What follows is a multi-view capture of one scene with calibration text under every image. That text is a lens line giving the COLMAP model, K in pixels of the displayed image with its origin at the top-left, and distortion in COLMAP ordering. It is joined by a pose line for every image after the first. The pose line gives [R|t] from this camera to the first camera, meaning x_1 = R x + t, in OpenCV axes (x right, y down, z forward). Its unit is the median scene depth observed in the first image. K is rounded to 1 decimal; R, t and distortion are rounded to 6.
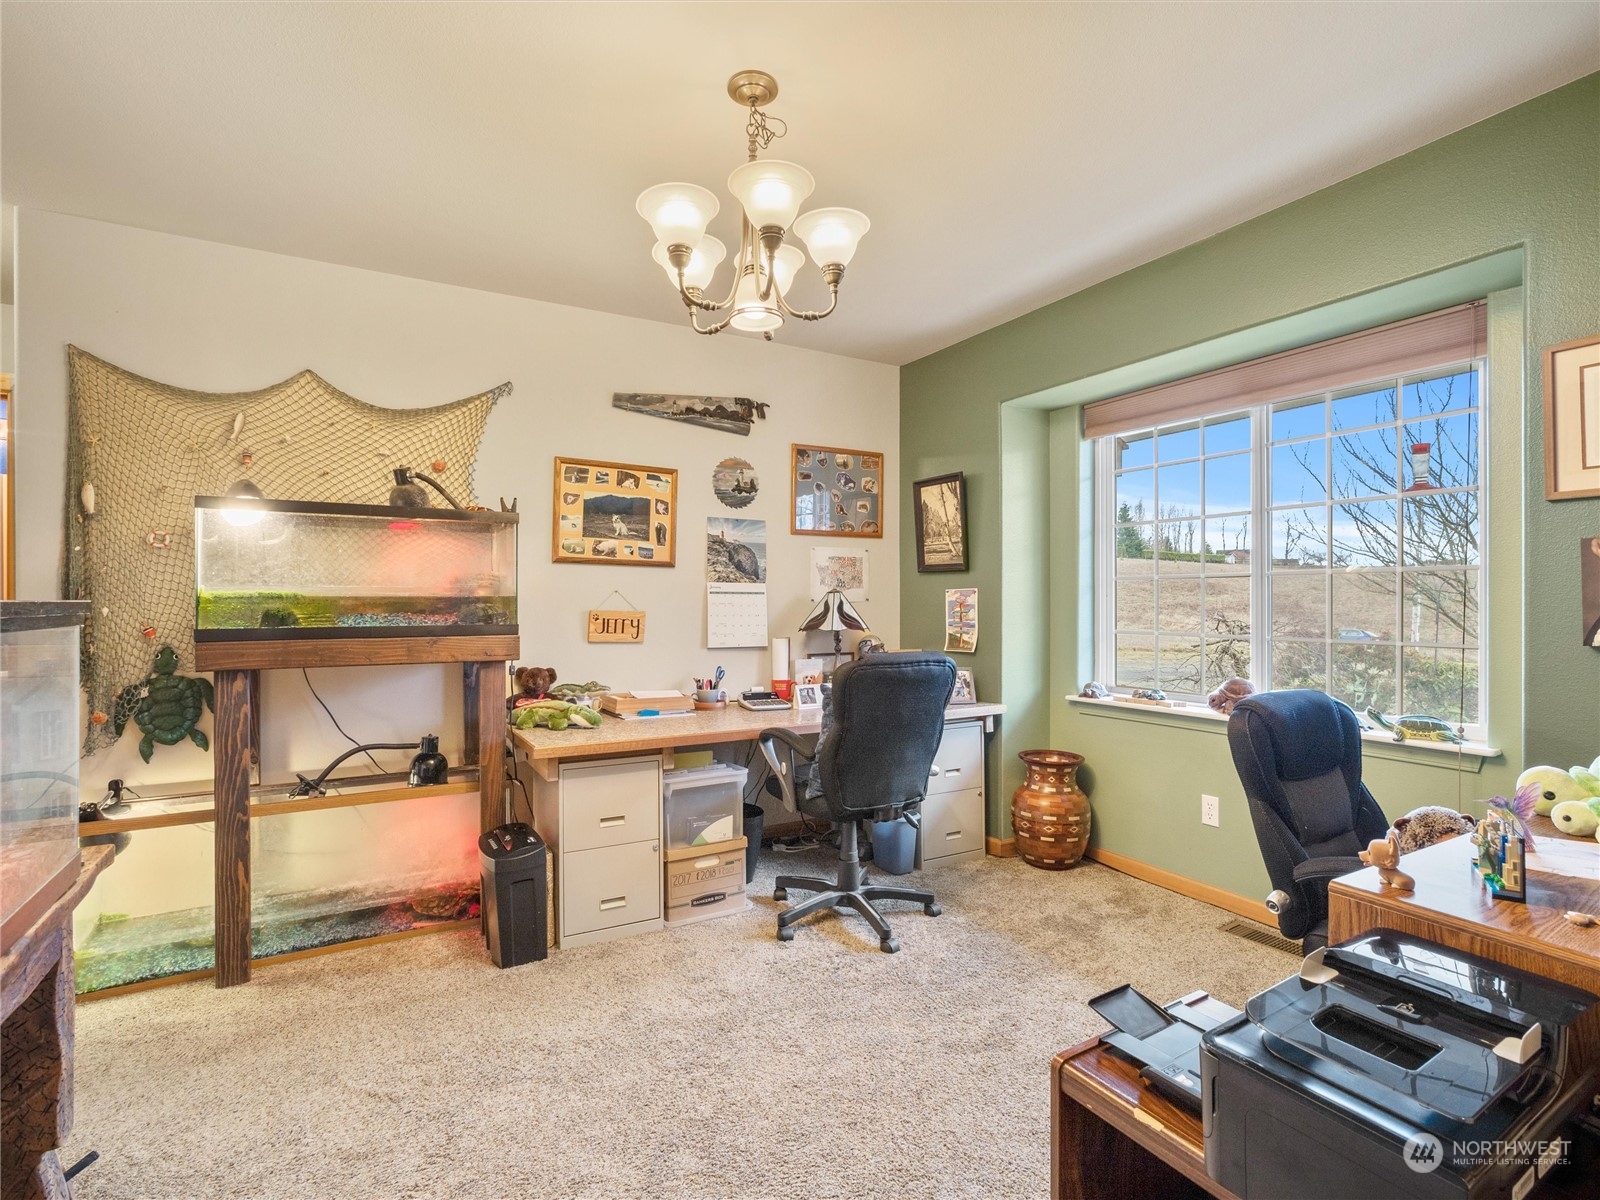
lens RADIAL K [[786.7, 0, 809.0], [0, 786.7, 596.7], [0, 0, 1]] dist [0.000067, 0.000633]
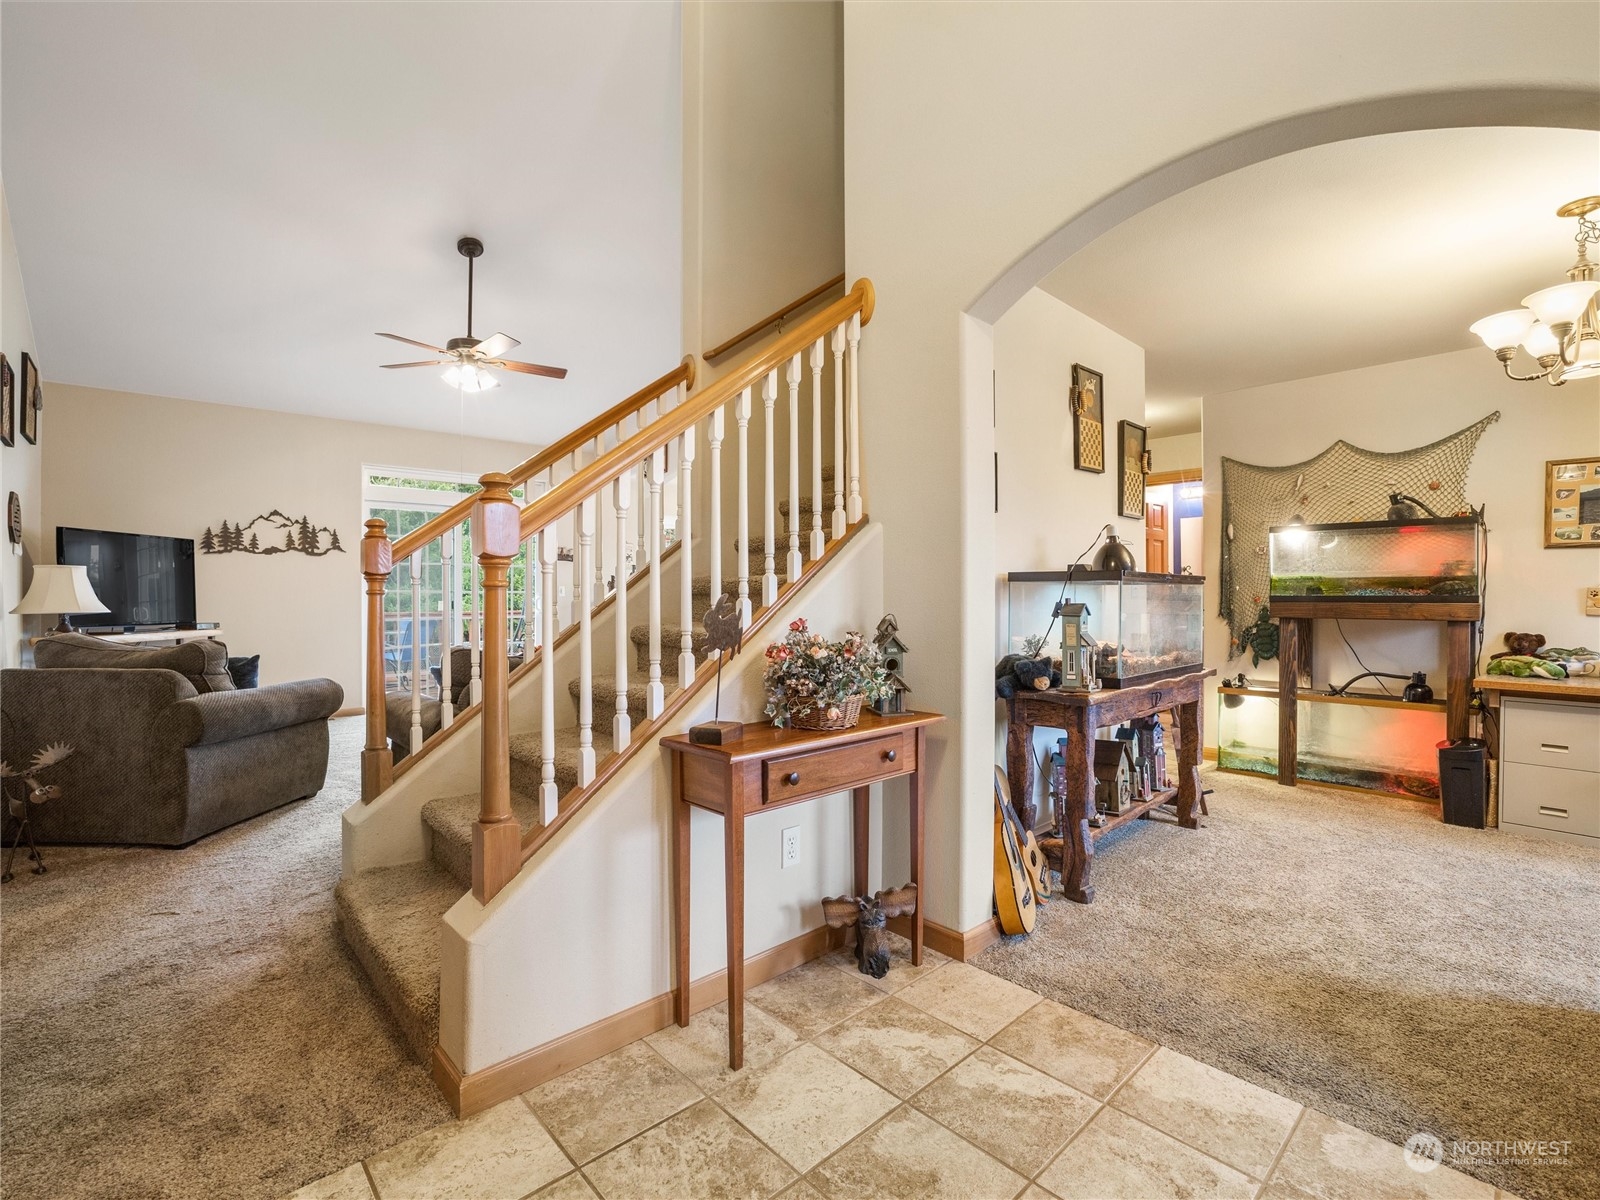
lens RADIAL K [[734.0, 0, 801.5], [0, 734.0, 598.4], [0, 0, 1]] dist [-0.054631, 0.019853]
pose [[0.229841, 0.002176, -0.973226, 0.585641], [0.001260, 0.999996, 0.002534, 0.036358], [0.973227, -0.001809, 0.229837, -0.456720]]
